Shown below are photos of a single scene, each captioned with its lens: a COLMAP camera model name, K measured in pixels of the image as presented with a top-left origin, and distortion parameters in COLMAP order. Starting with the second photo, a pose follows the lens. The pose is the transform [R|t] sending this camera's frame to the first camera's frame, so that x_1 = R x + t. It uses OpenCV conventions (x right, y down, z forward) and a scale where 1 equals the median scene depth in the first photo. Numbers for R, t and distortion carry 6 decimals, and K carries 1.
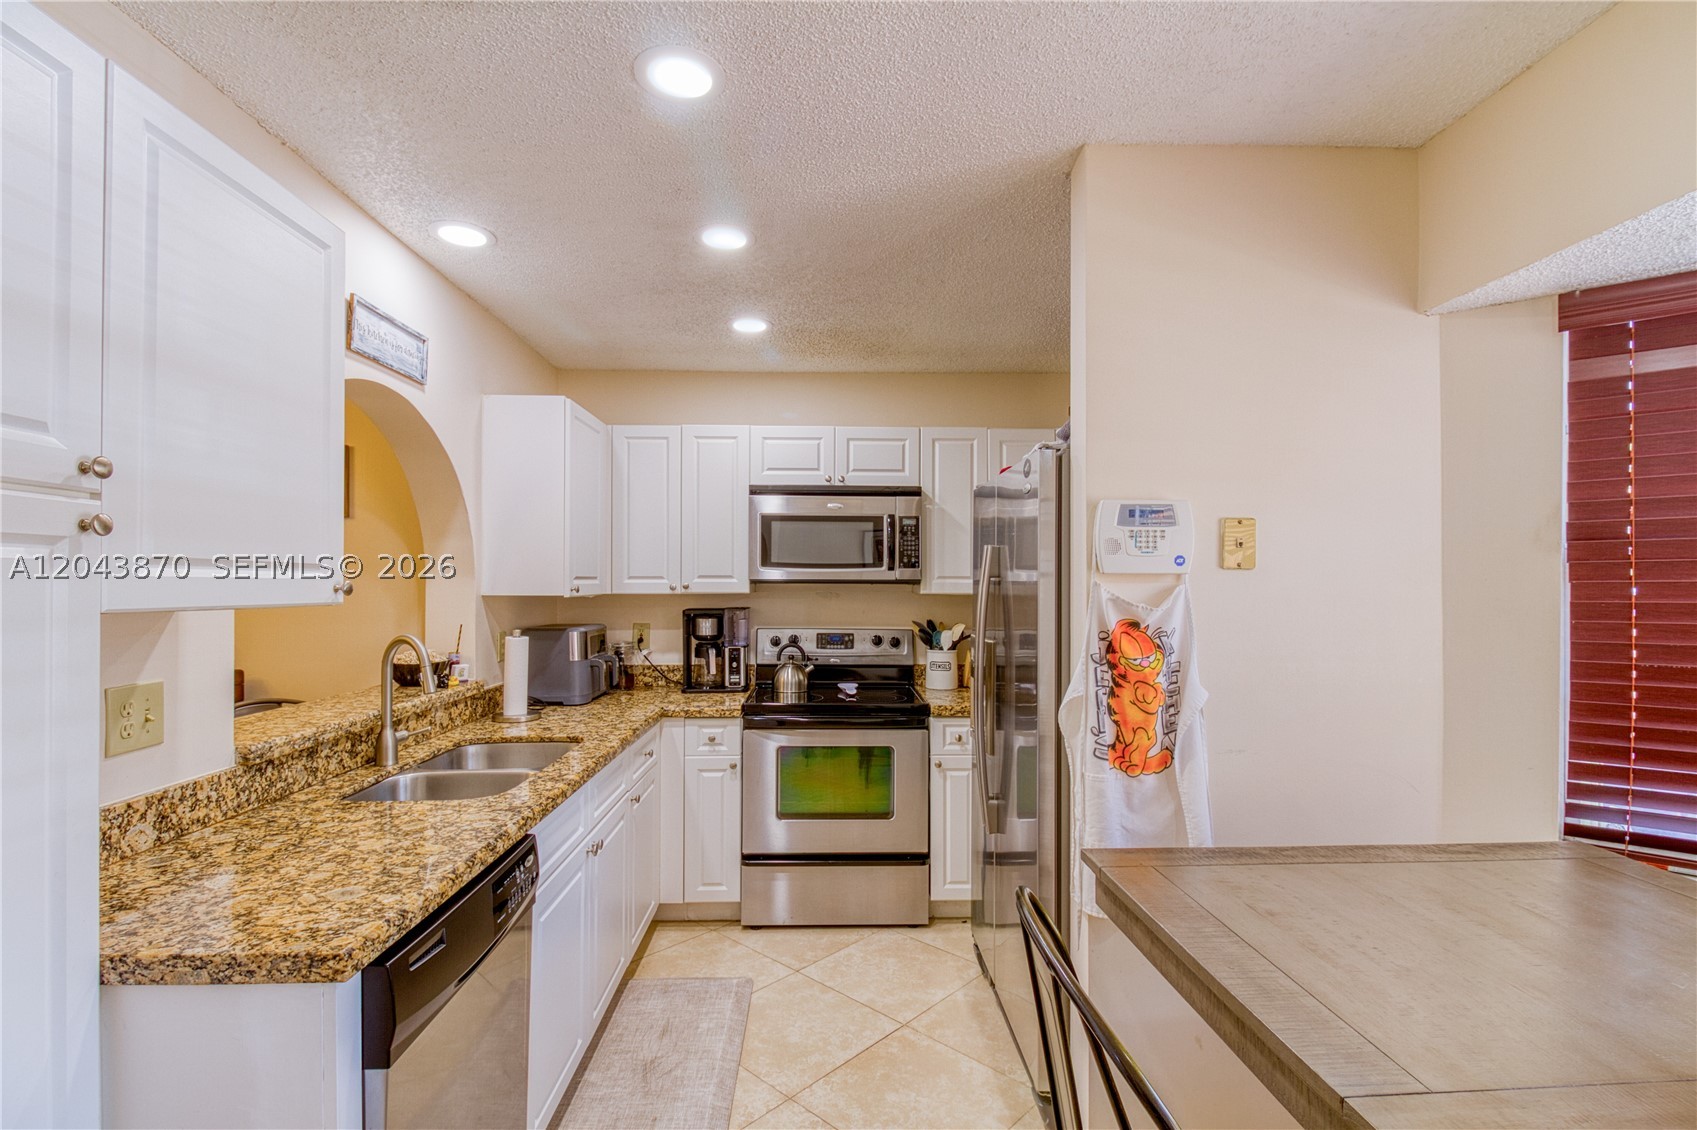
lens RADIAL K [[775.4, 0, 848.7], [0, 775.4, 579.7], [0, 0, 1]] dist [0.009175, -0.003417]
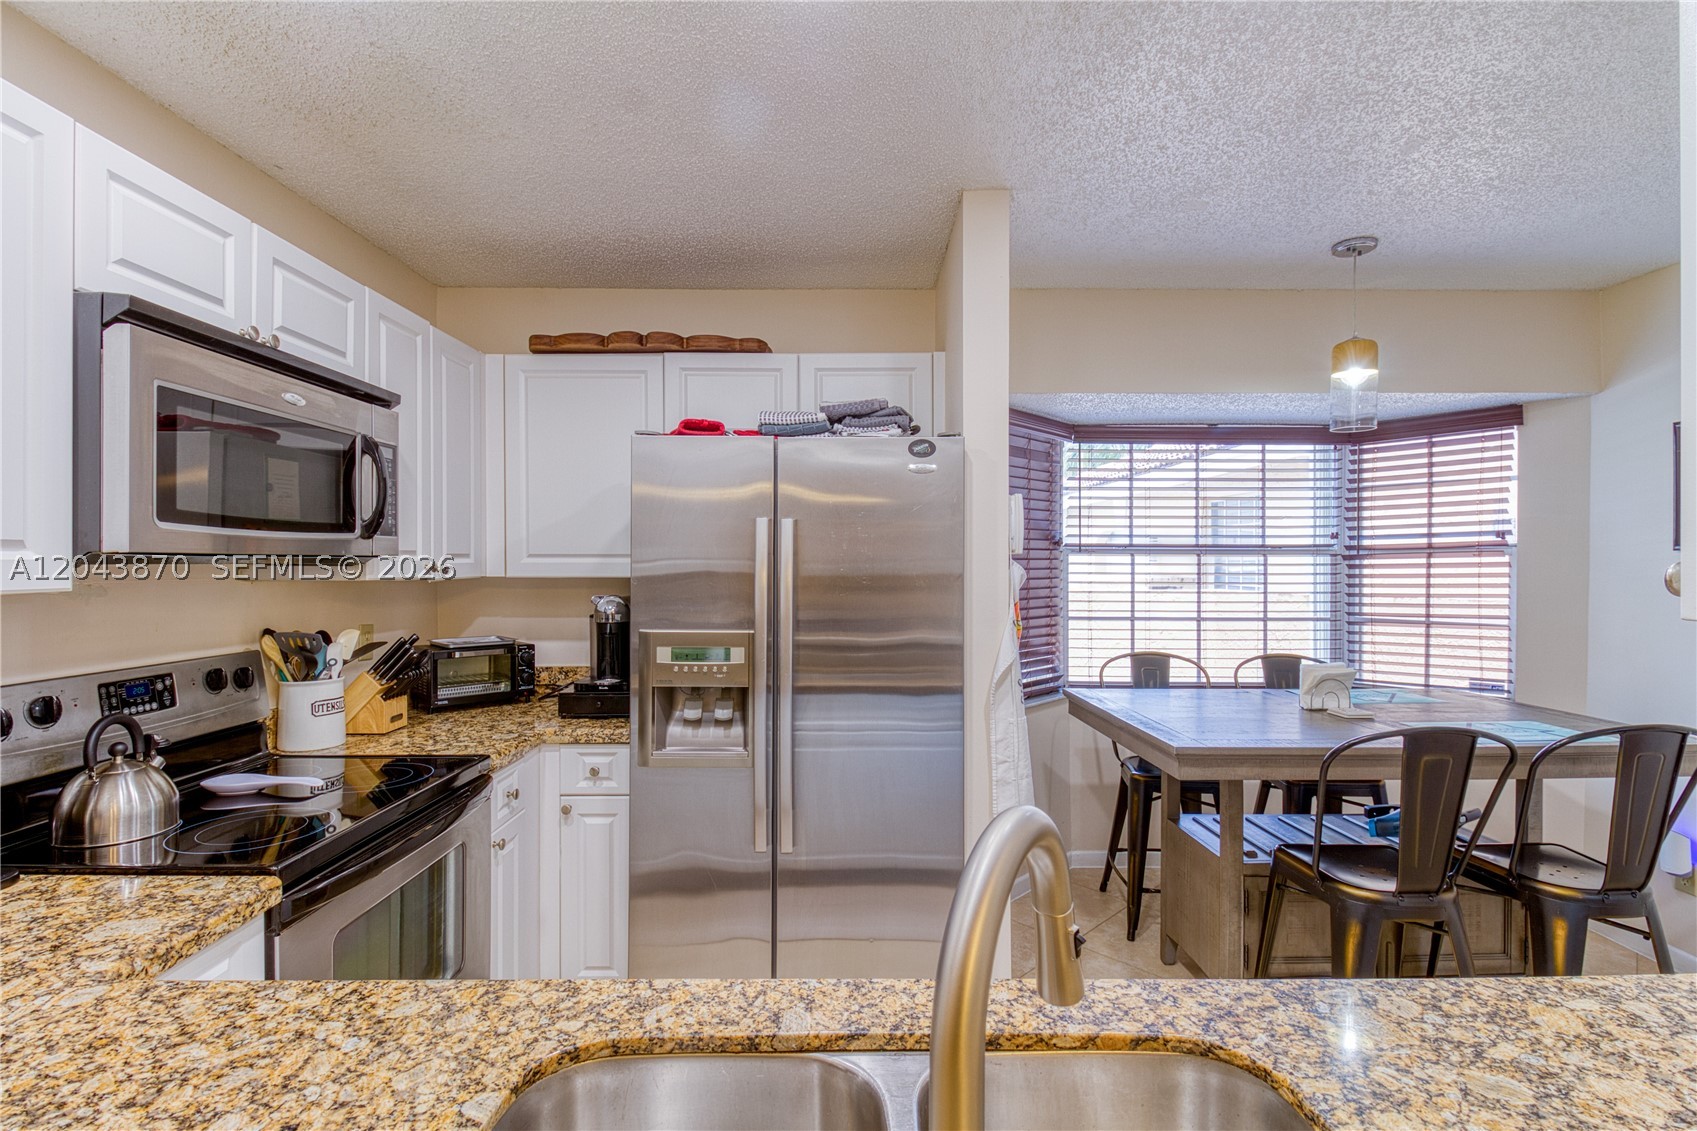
lens RADIAL K [[775.4, 0, 841.4], [0, 775.4, 560.7], [0, 0, 1]] dist [0.009175, -0.003417]
pose [[0.050623, -0.001096, 0.998717, -0.513955], [-0.003385, 0.999993, 0.001269, 0.001416], [-0.998712, -0.003445, 0.050619, 0.687272]]
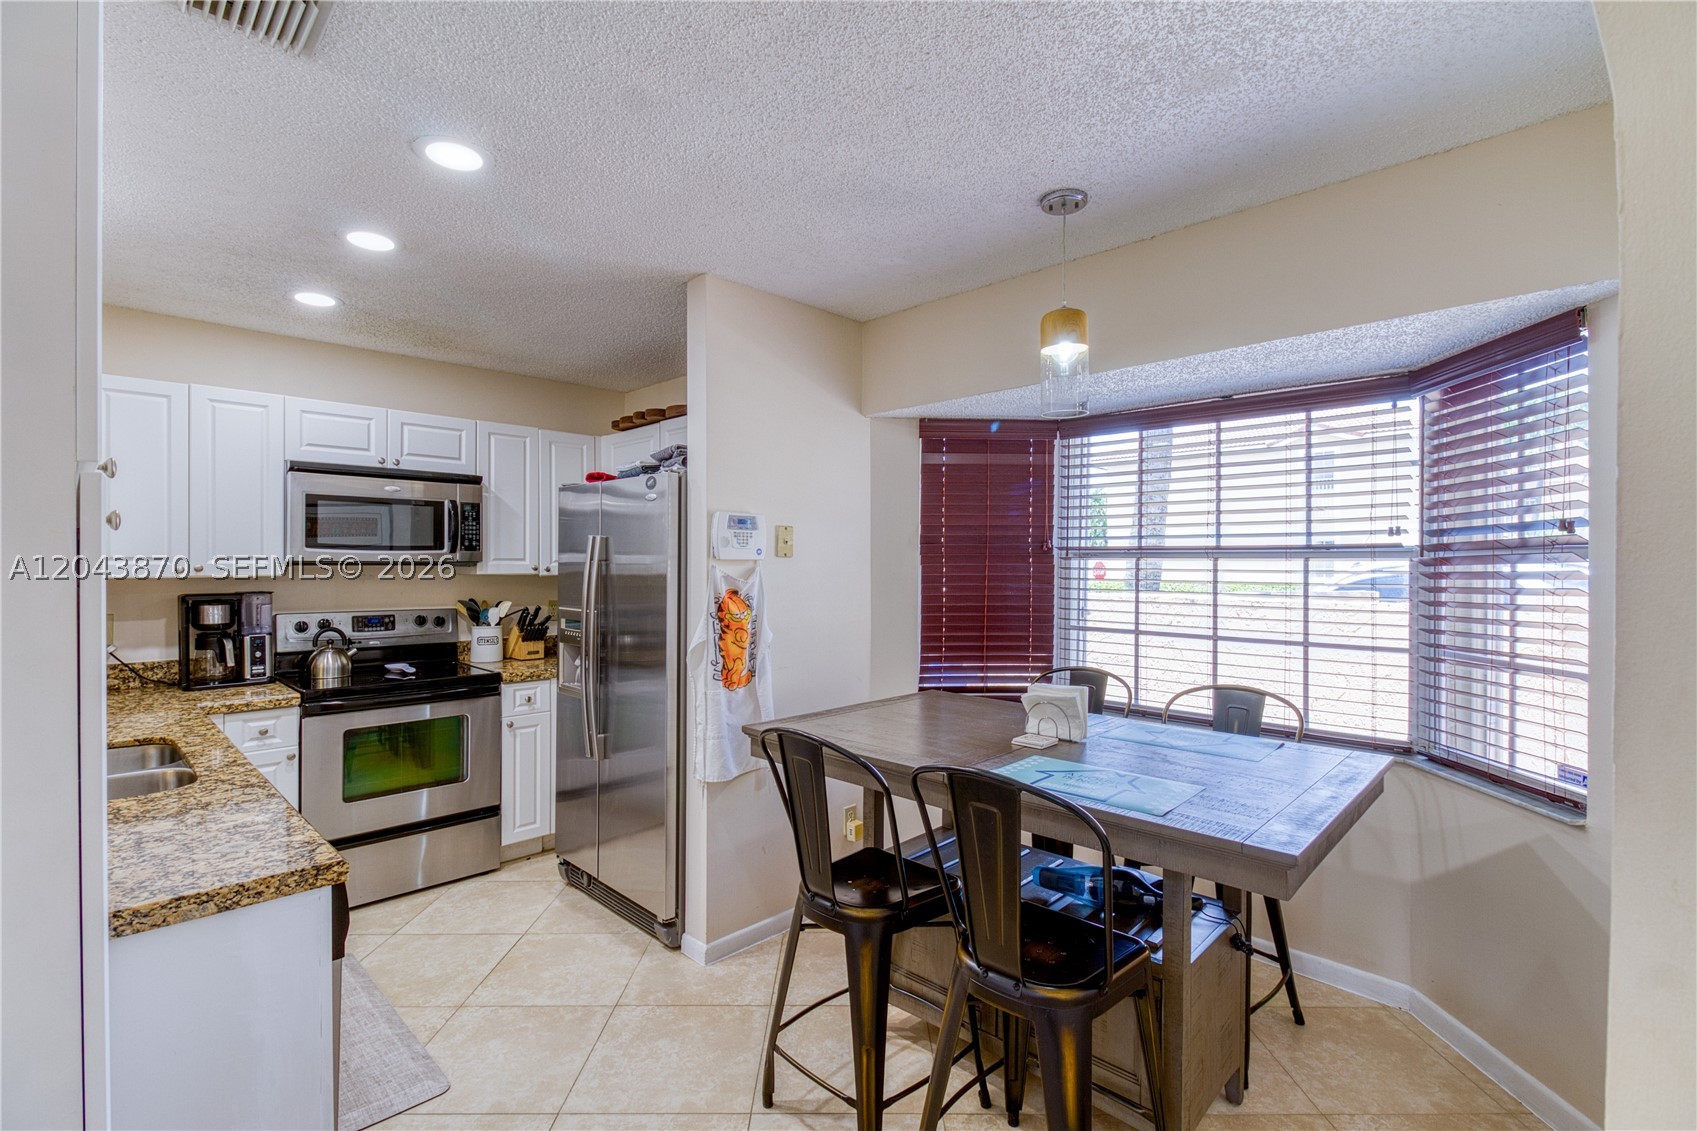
lens RADIAL K [[775.4, 0, 837.5], [0, 775.4, 563.3], [0, 0, 1]] dist [0.009175, -0.003417]
pose [[0.734254, -0.000612, 0.678875, -0.305196], [-0.003327, 0.999984, 0.004500, -0.004786], [-0.678867, -0.005562, 0.734240, -0.160178]]
